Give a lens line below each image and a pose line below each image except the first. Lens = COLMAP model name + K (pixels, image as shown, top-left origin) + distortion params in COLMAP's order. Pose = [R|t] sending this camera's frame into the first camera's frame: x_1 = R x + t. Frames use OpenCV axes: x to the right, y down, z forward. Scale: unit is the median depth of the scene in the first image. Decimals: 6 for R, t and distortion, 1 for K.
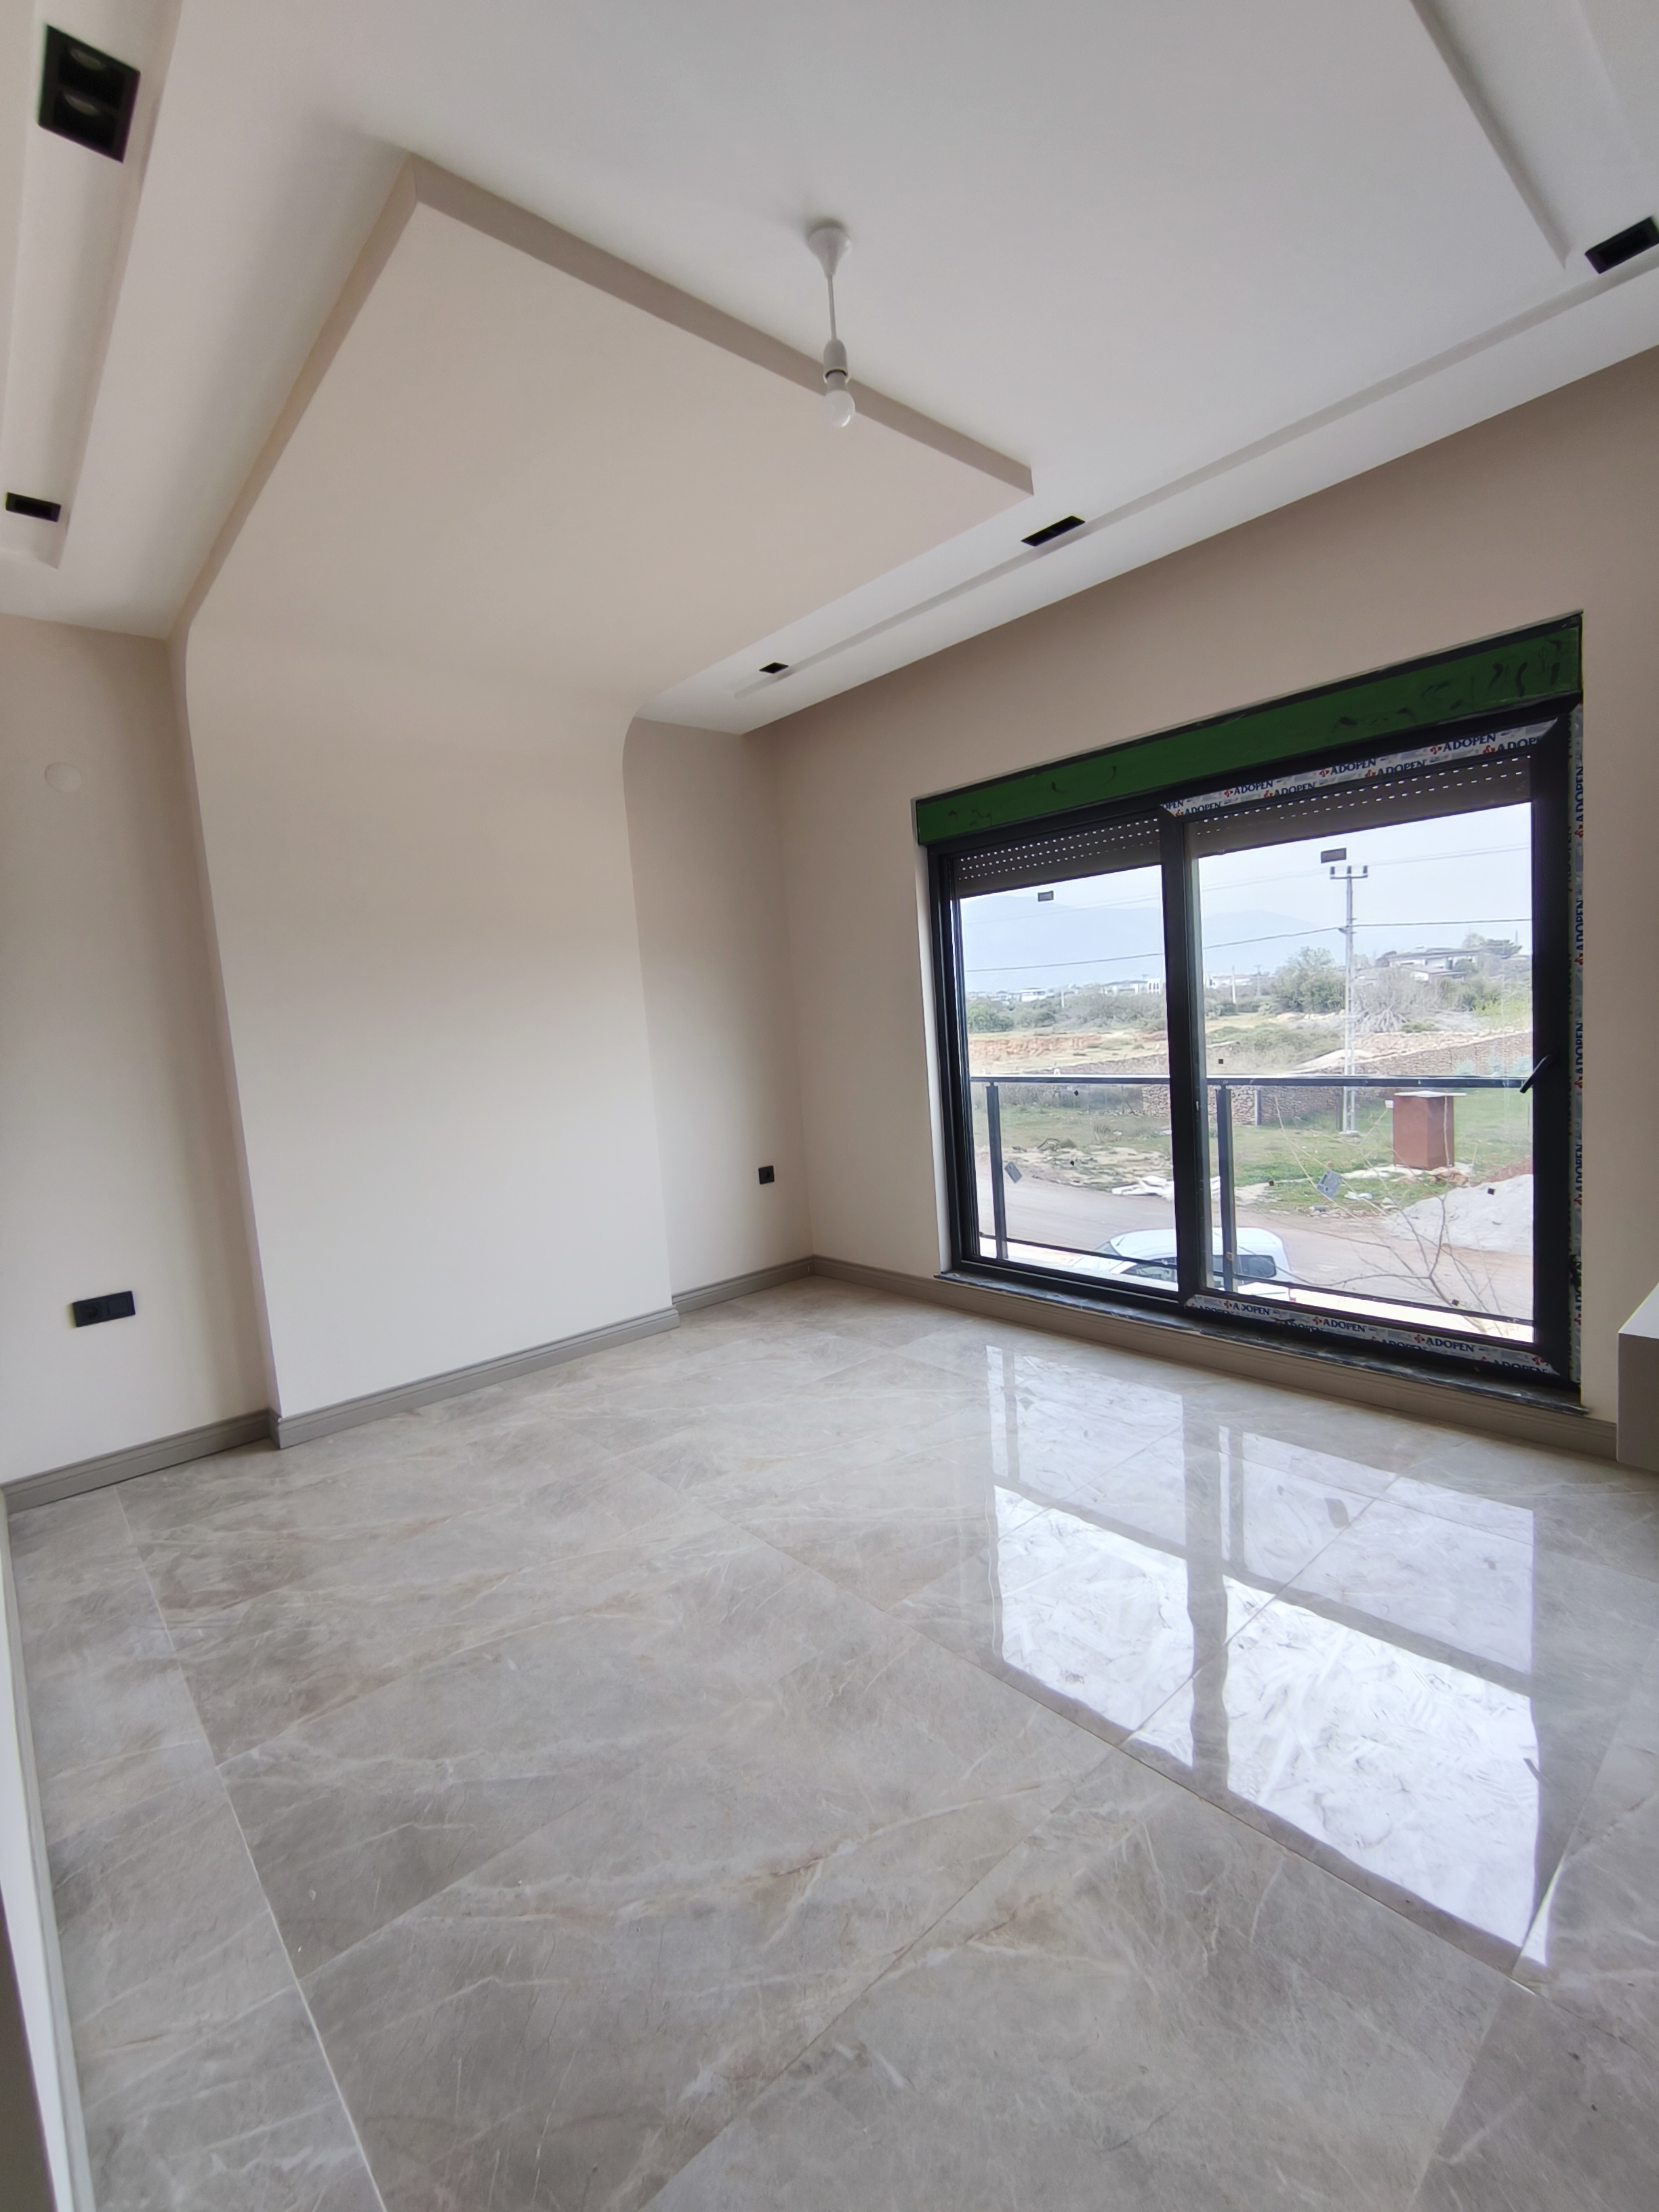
lens RADIAL K [[989.8, 0, 837.8], [0, 989.8, 1110.2], [0, 0, 1]] dist [-0.000599, -0.000449]
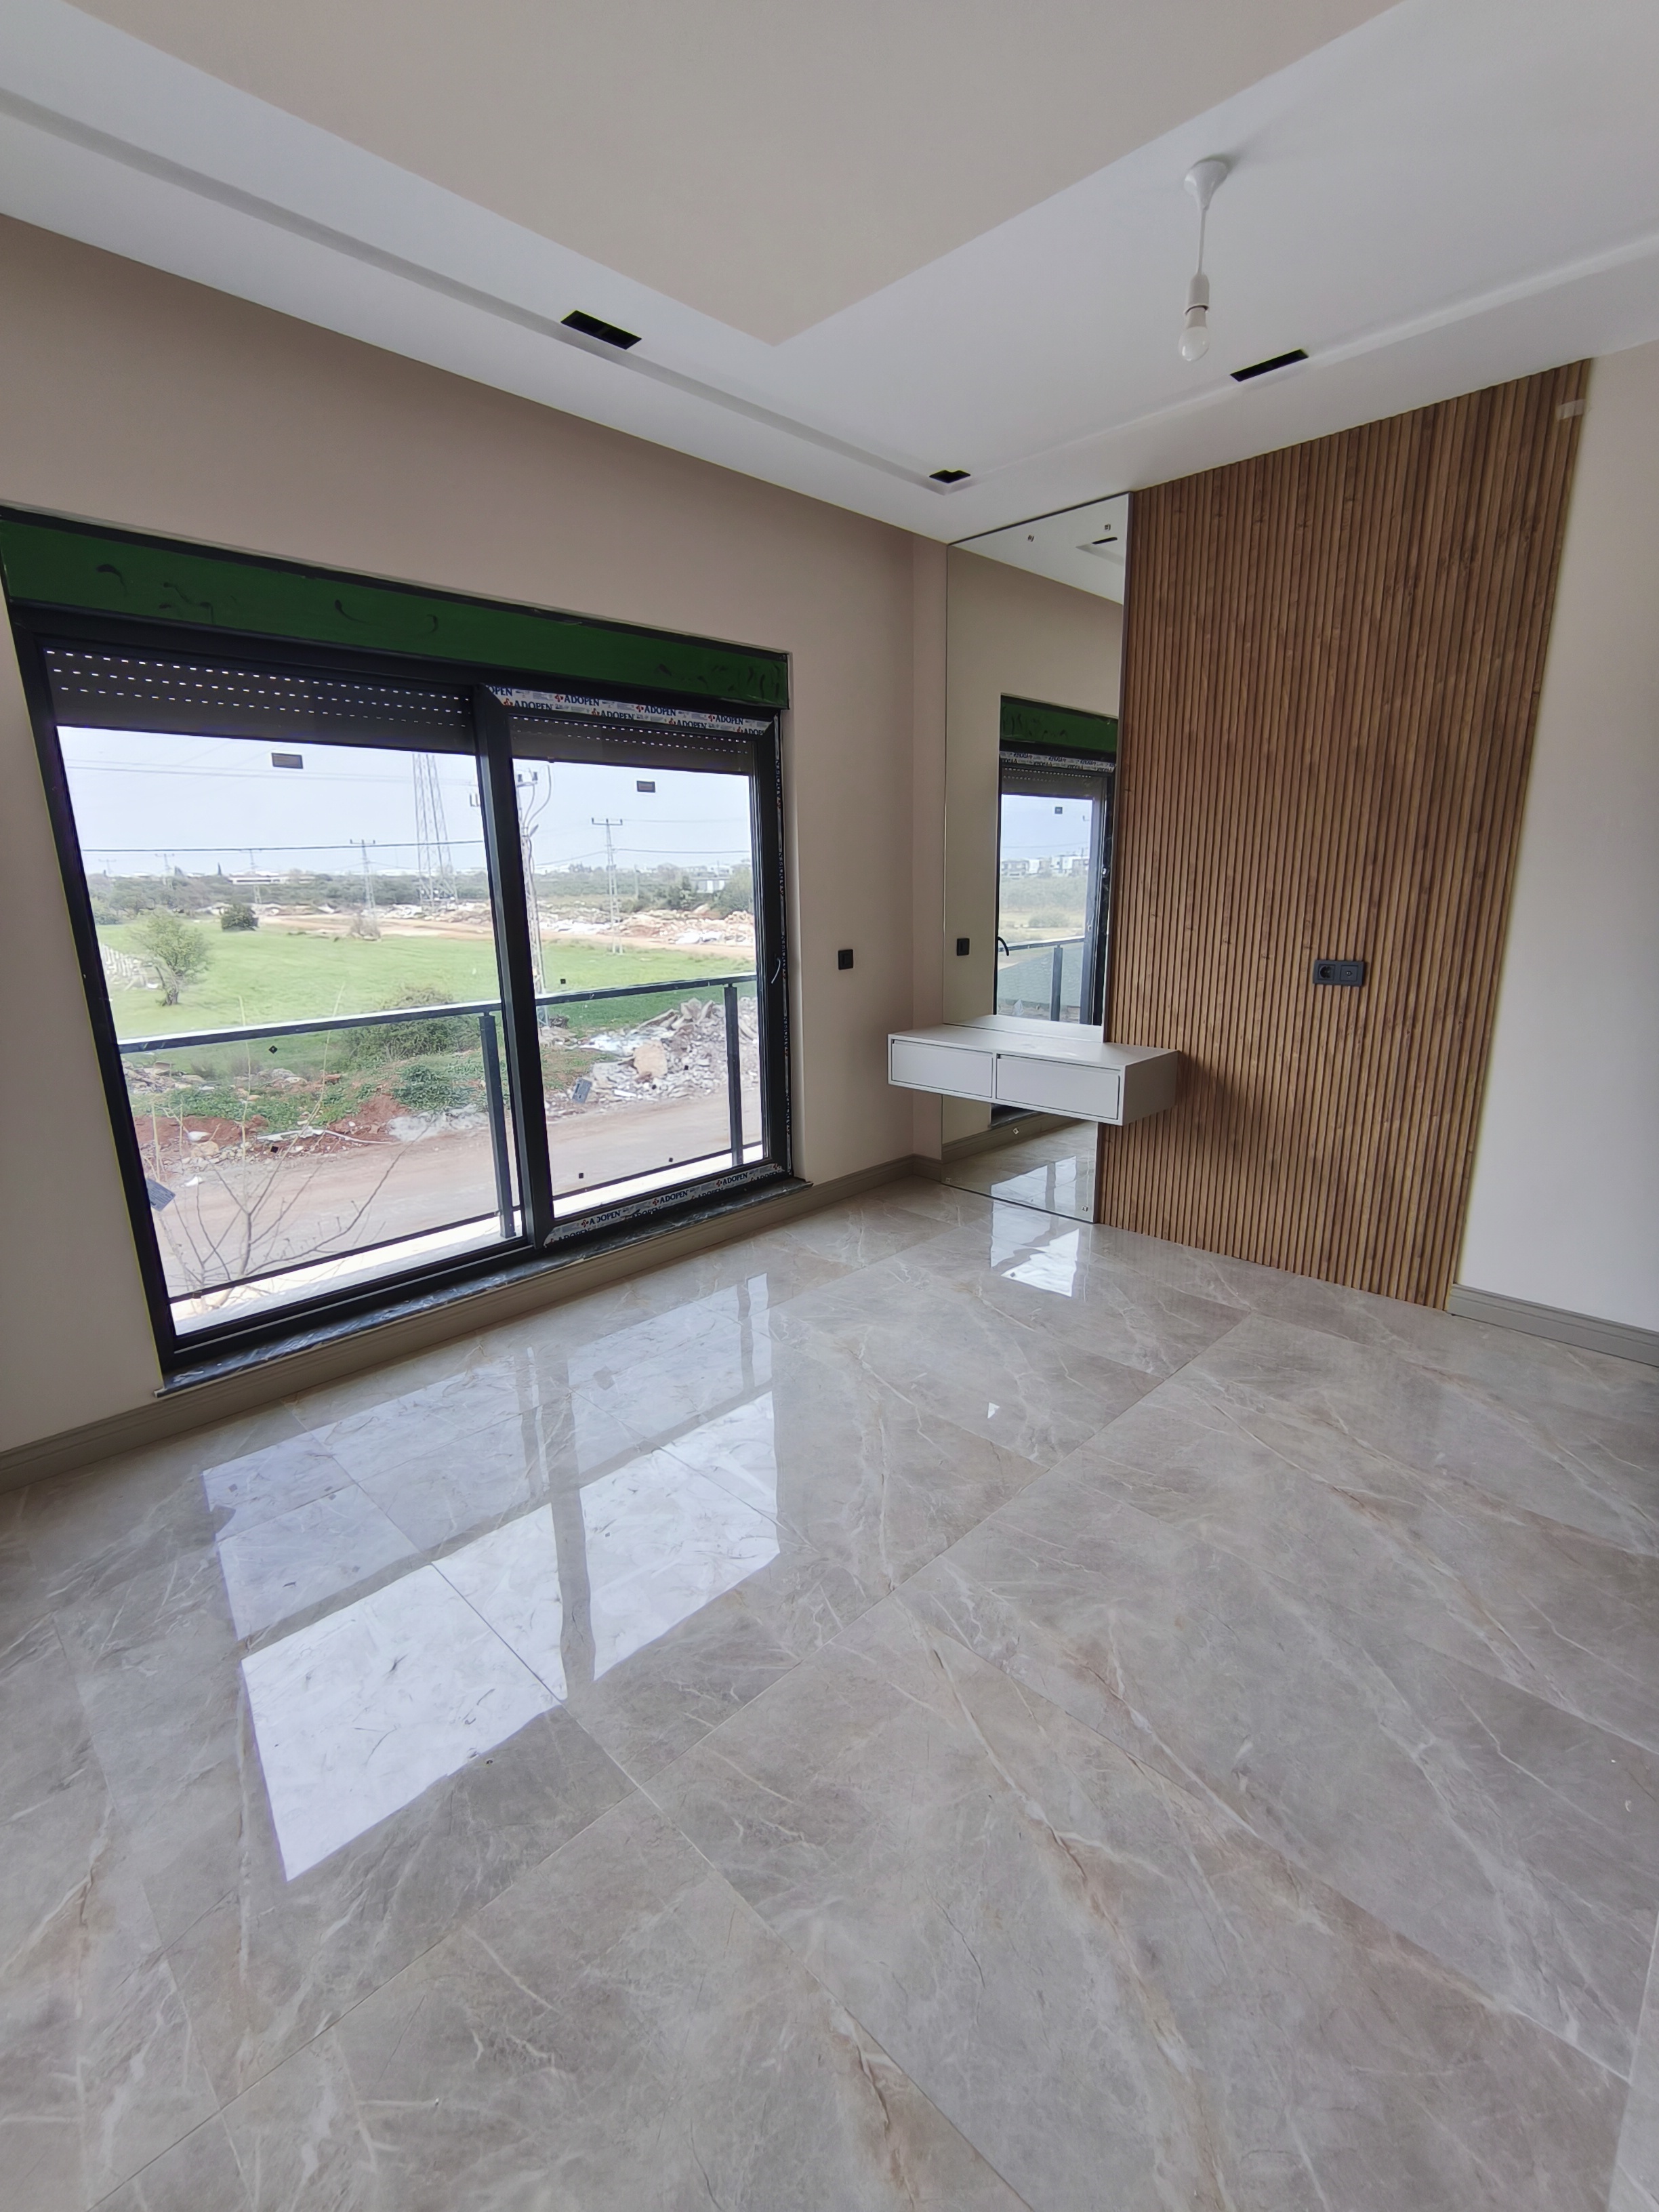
lens RADIAL K [[989.8, 0, 837.8], [0, 989.8, 1110.2], [0, 0, 1]] dist [-0.000599, -0.000449]
pose [[-0.062175, -0.166453, 0.984087, -0.719917], [0.122031, 0.977329, 0.173020, -0.071350], [-0.990577, 0.130846, -0.040453, 0.935541]]
